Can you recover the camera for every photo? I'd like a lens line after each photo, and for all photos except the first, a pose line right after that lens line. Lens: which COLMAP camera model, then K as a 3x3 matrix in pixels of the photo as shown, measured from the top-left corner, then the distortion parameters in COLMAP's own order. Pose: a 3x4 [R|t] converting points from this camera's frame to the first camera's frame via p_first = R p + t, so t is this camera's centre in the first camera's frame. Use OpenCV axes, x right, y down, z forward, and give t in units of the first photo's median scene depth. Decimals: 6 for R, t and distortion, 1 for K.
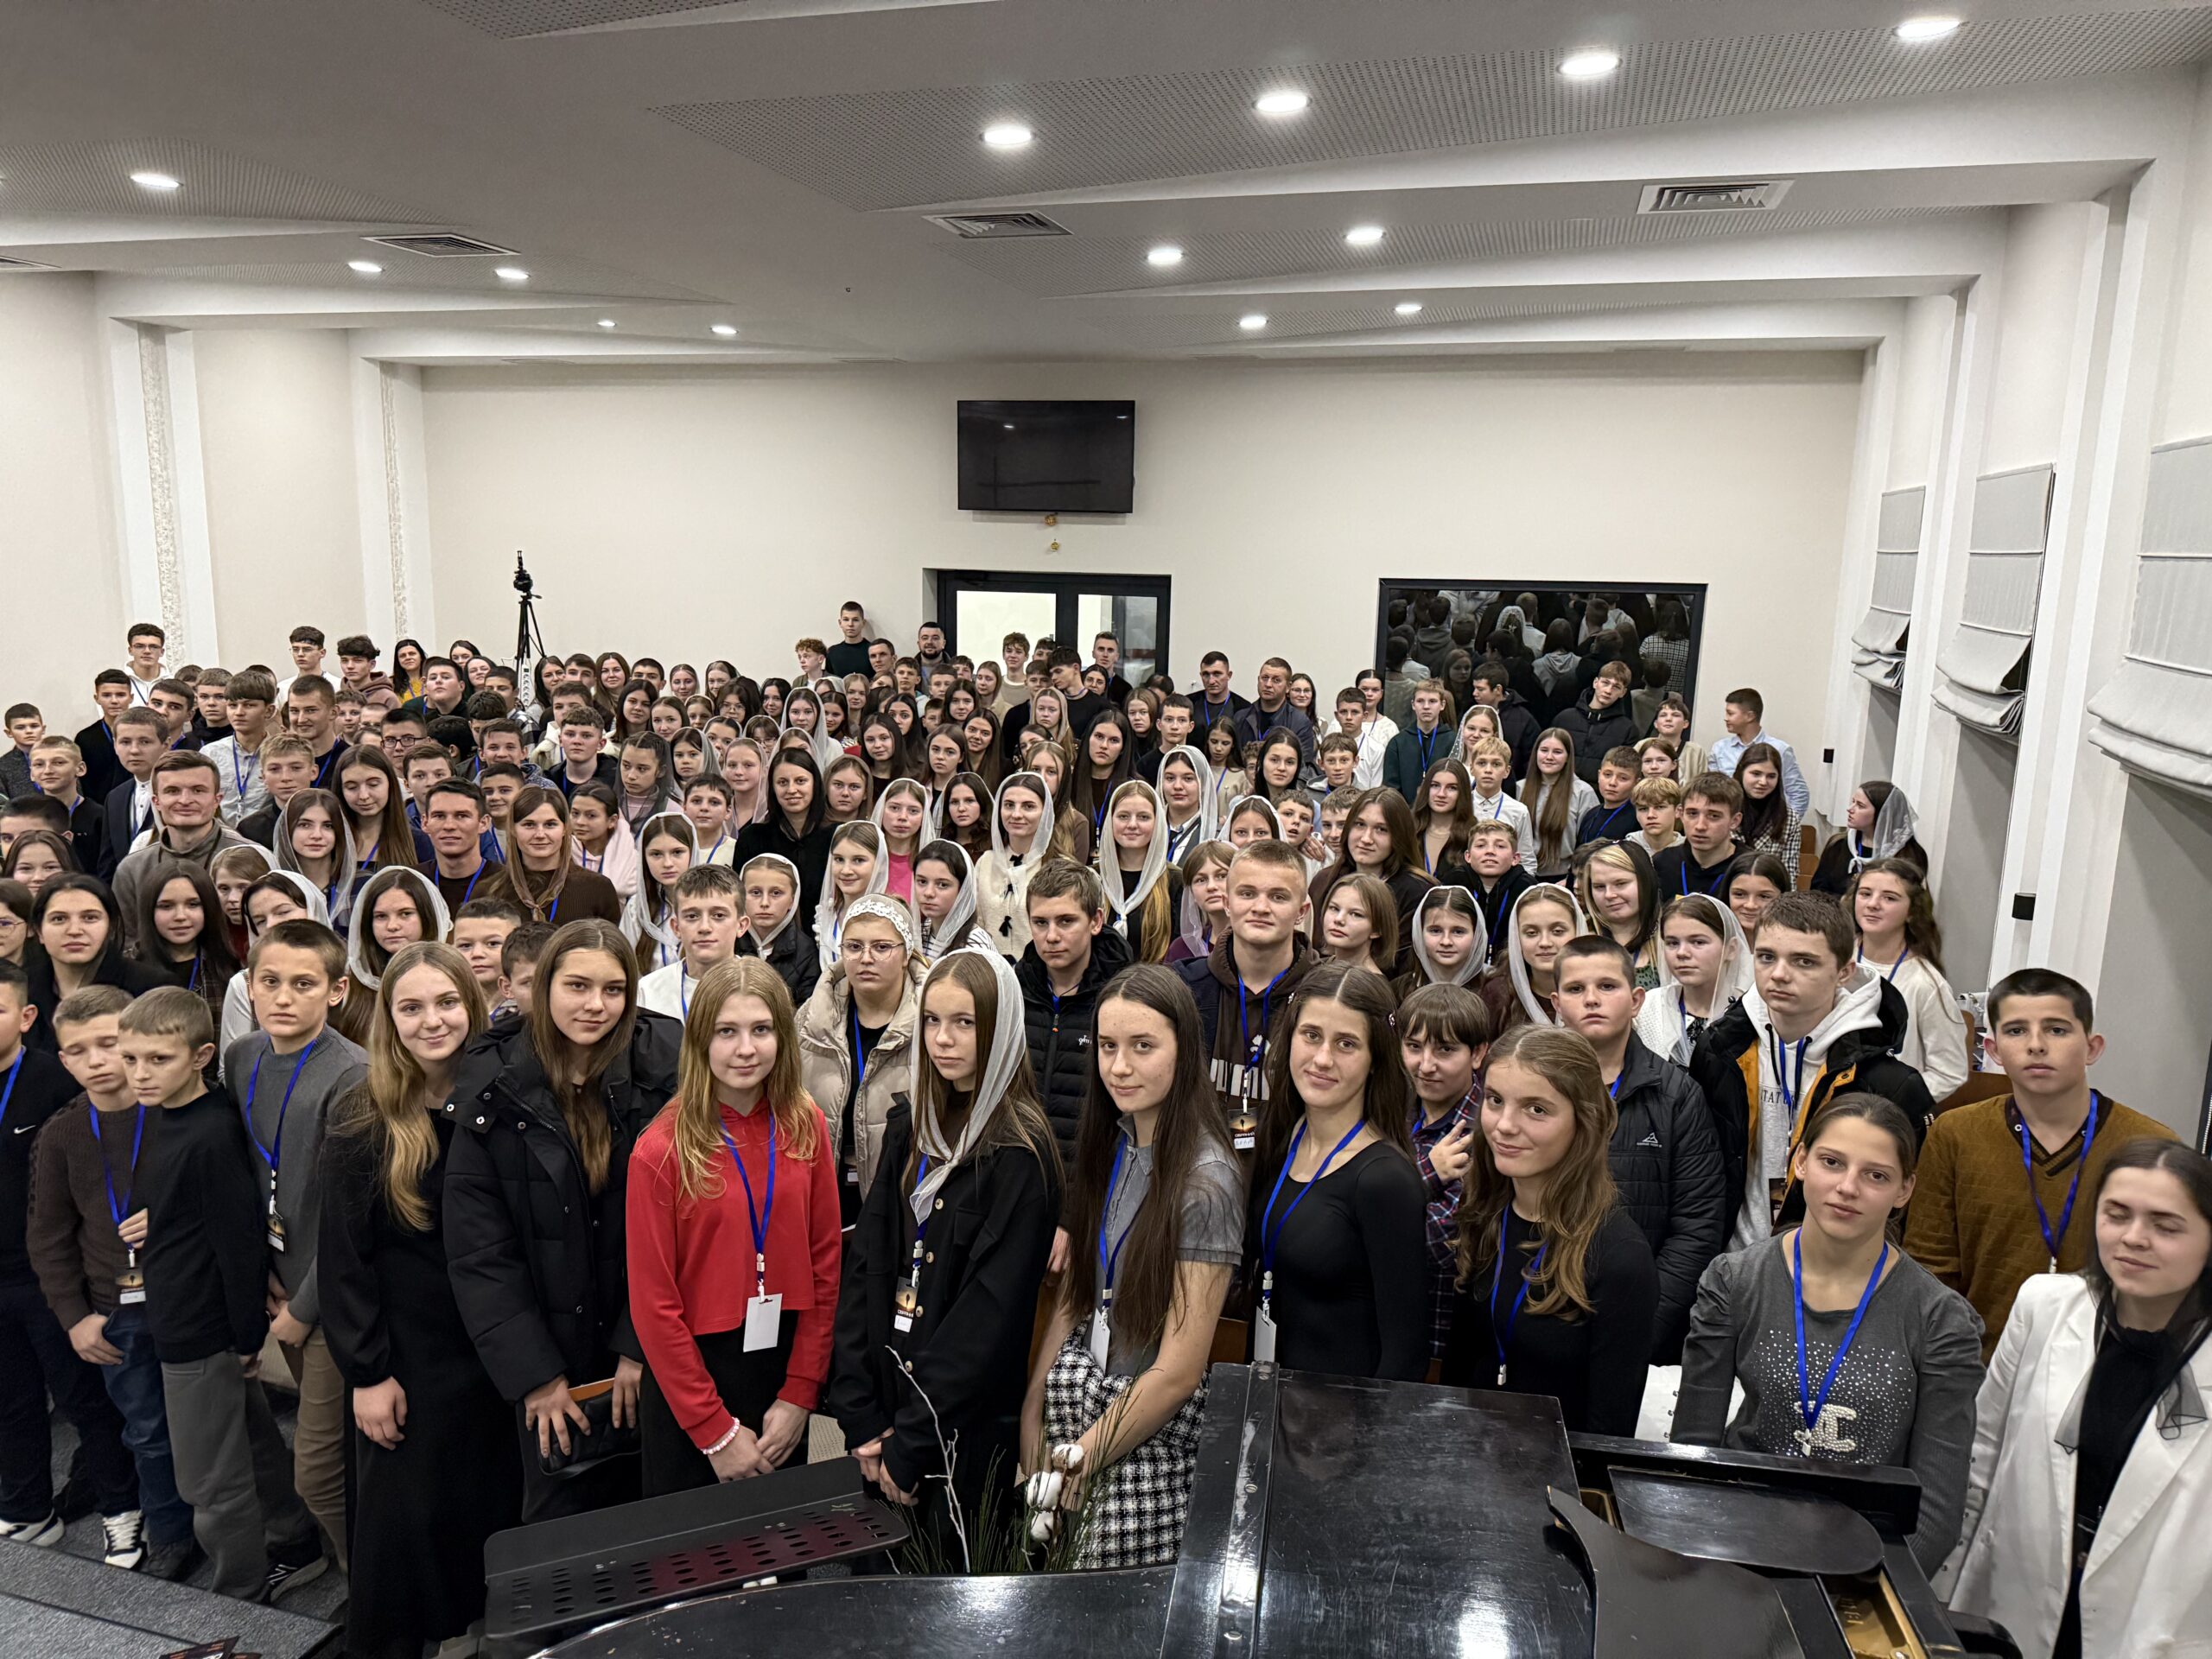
lens RADIAL K [[1545.3, 0, 1095.2], [0, 1545.3, 830.7], [0, 0, 1]] dist [0.061219, -0.071941]
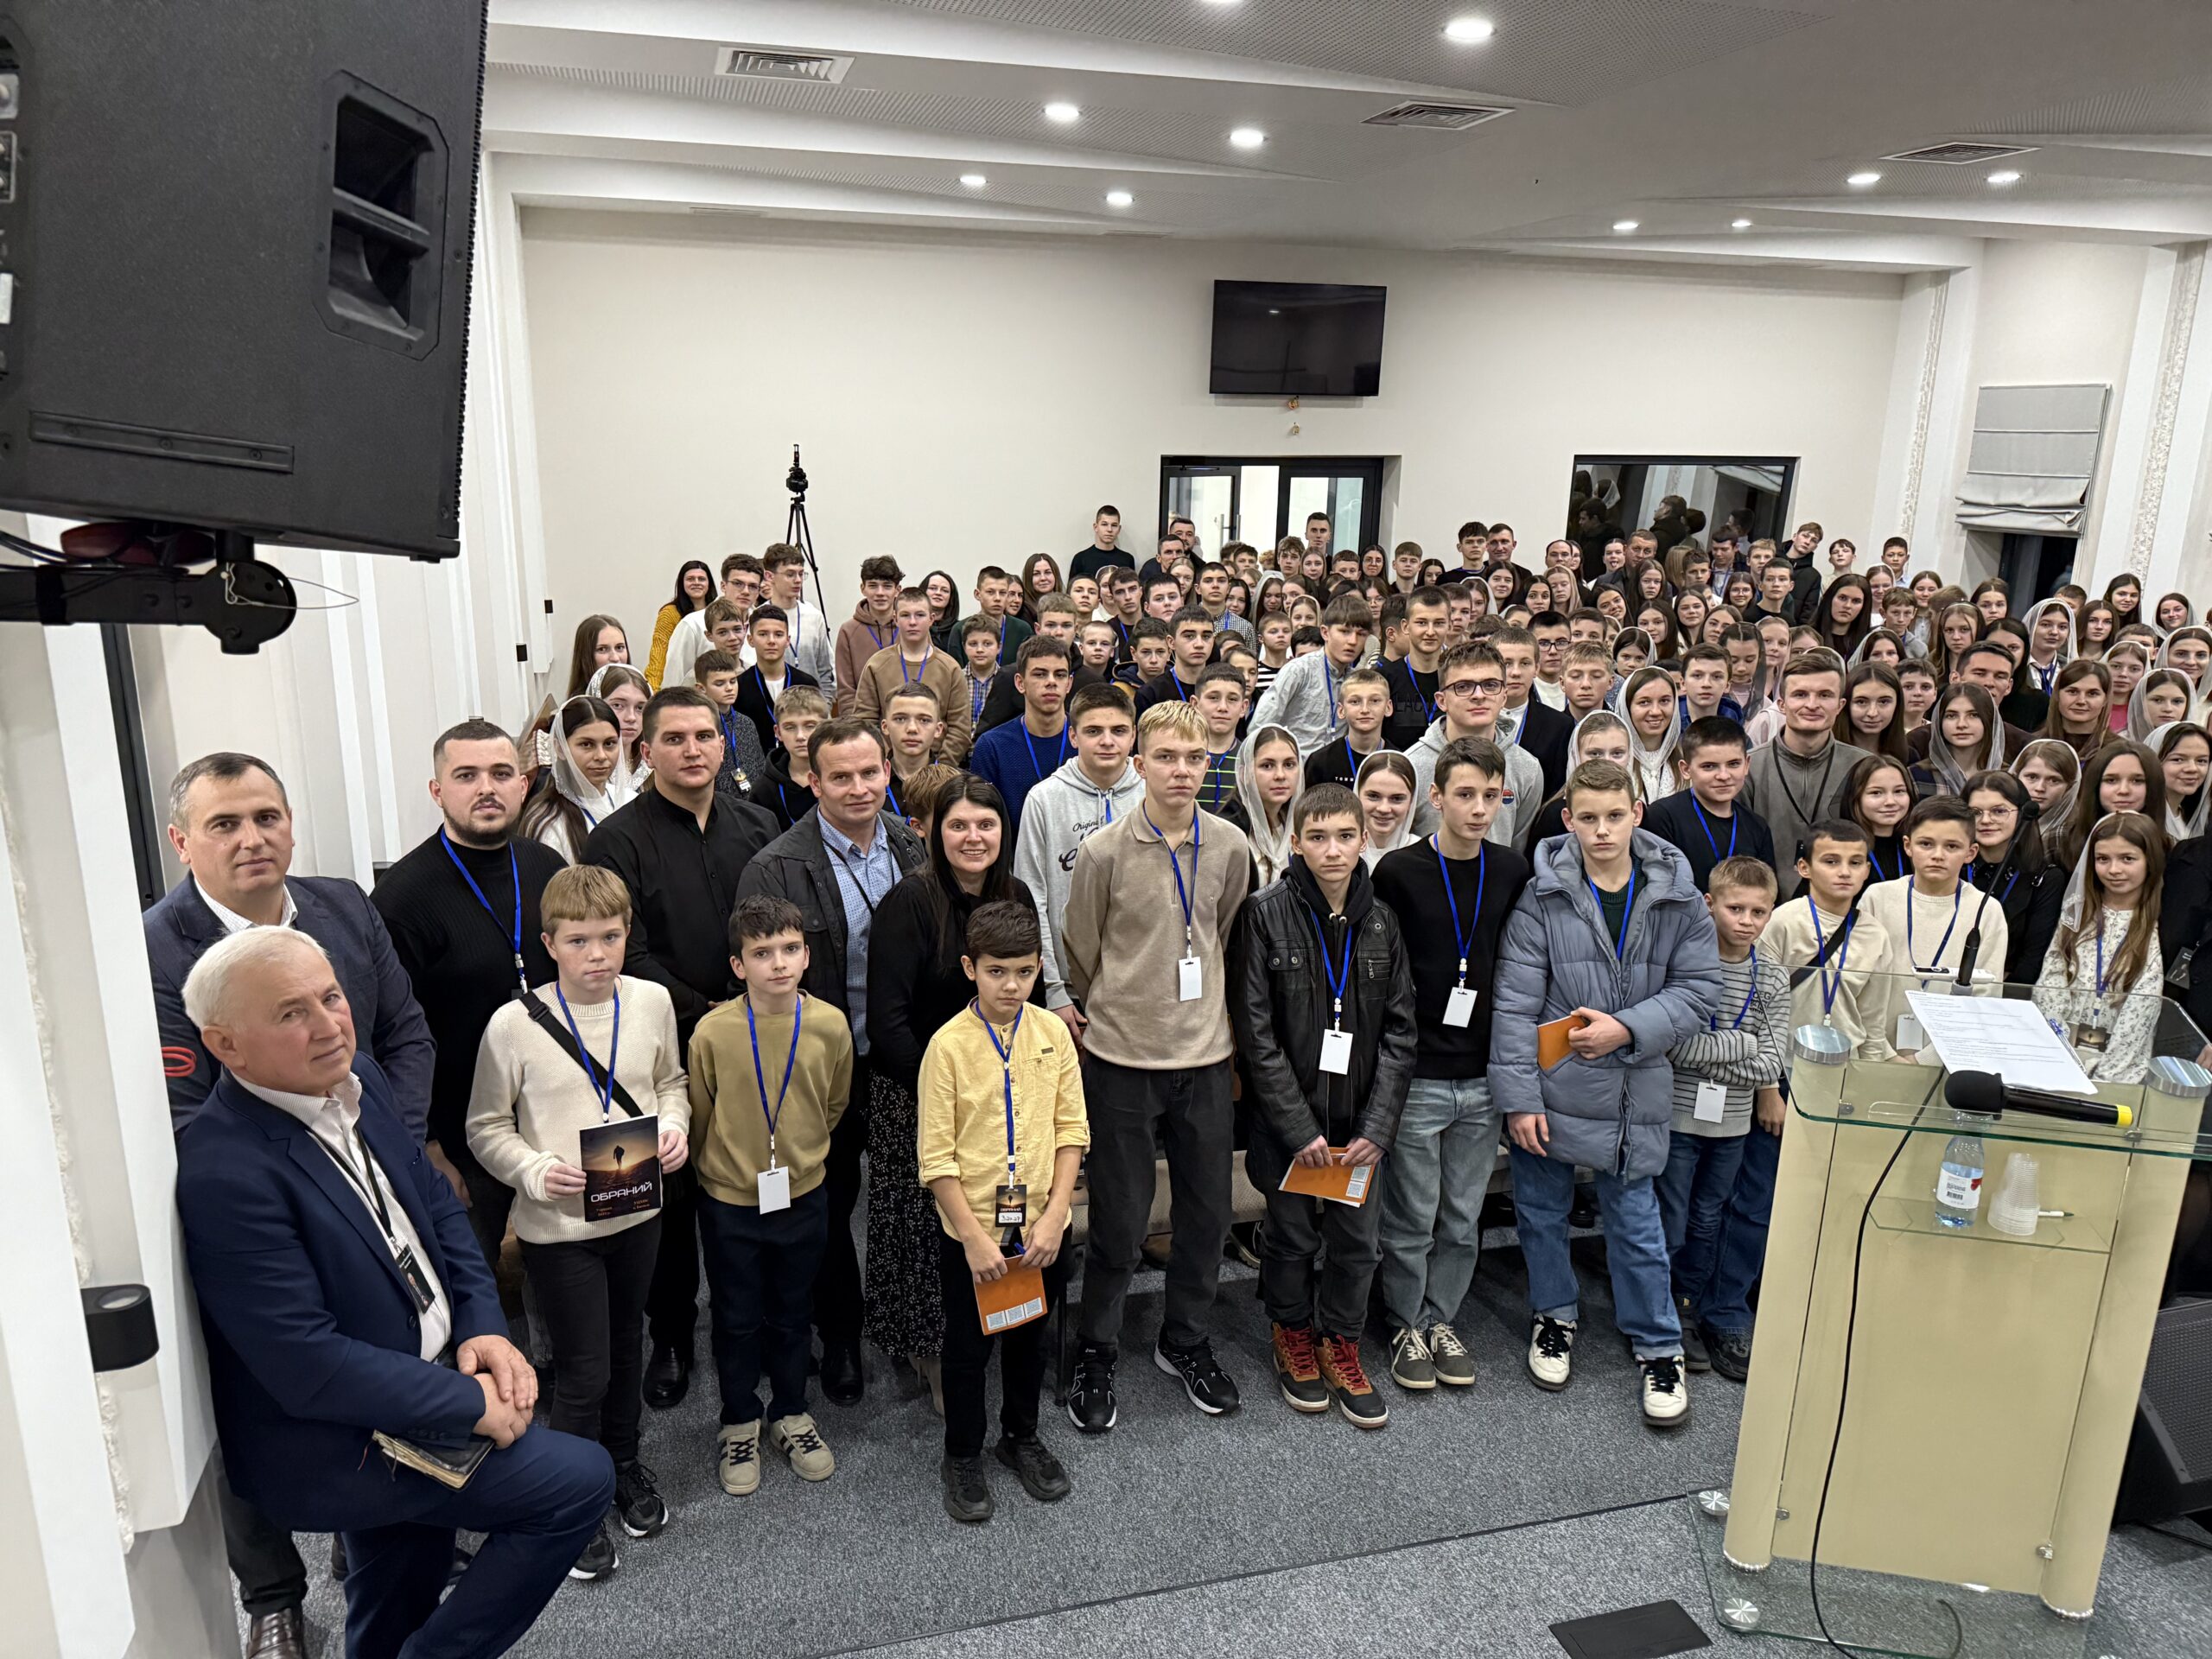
lens RADIAL K [[1545.3, 0, 1100.6], [0, 1545.3, 828.0], [0, 0, 1]] dist [0.061219, -0.071941]
pose [[0.852592, -0.138412, 0.503913, -0.704464], [0.098608, 0.989574, 0.104971, -0.044034], [-0.513189, -0.039808, 0.857352, 0.174548]]
